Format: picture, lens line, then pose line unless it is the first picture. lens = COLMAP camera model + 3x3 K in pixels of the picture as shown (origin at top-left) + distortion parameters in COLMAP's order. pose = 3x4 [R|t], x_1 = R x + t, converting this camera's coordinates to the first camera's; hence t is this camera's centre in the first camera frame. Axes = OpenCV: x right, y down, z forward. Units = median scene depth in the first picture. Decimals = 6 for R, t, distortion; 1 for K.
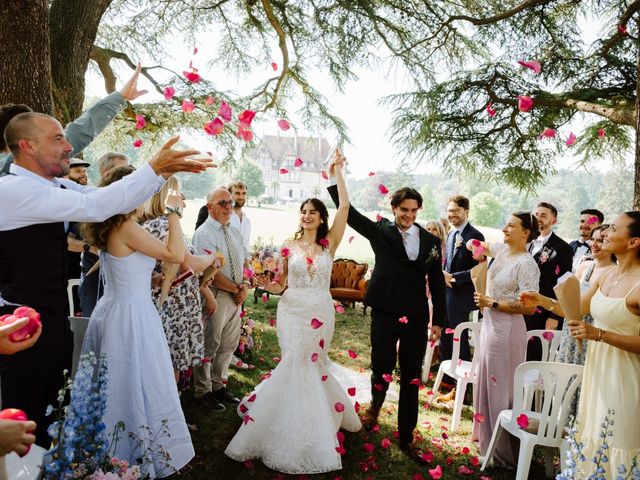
lens RADIAL K [[478.8, 0, 320.0], [0, 478.8, 240.0], [0, 0, 1]] dist [0.007422, -0.001202]
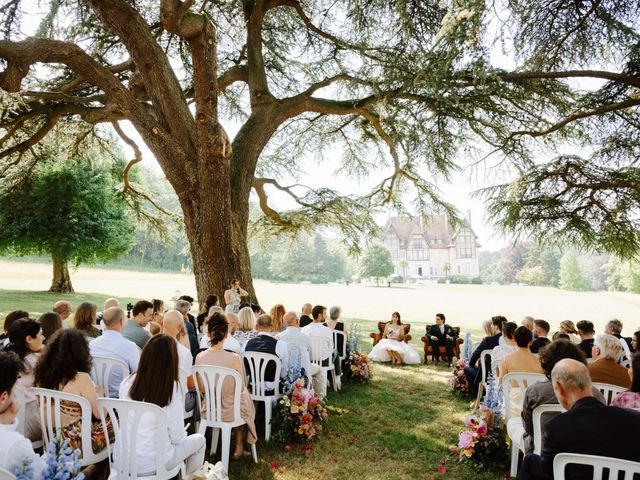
lens RADIAL K [[478.8, 0, 320.0], [0, 478.8, 240.0], [0, 0, 1]] dist [0.007422, -0.001202]
pose [[0.961354, -0.085549, -0.261688, 0.045426], [0.040978, 0.984373, -0.171262, 0.011476], [0.272250, 0.153920, 0.949836, -0.176425]]
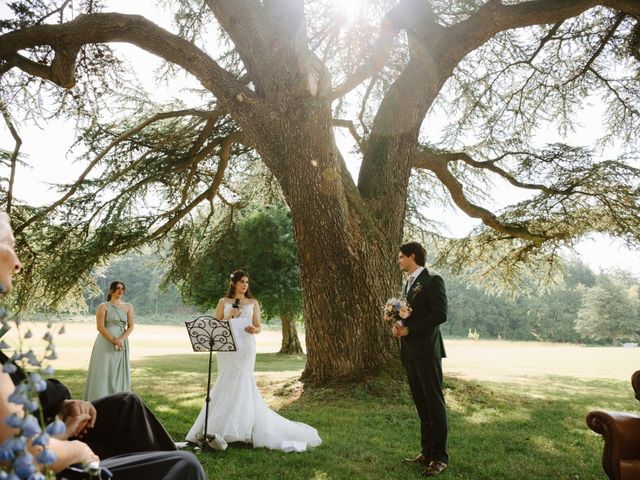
lens RADIAL K [[478.8, 0, 320.0], [0, 478.8, 240.0], [0, 0, 1]] dist [0.007422, -0.001202]
pose [[0.633538, -0.256378, -0.730000, 0.008305], [0.009598, 0.946036, -0.323920, 0.022700], [0.773652, 0.198209, 0.601811, 0.273913]]
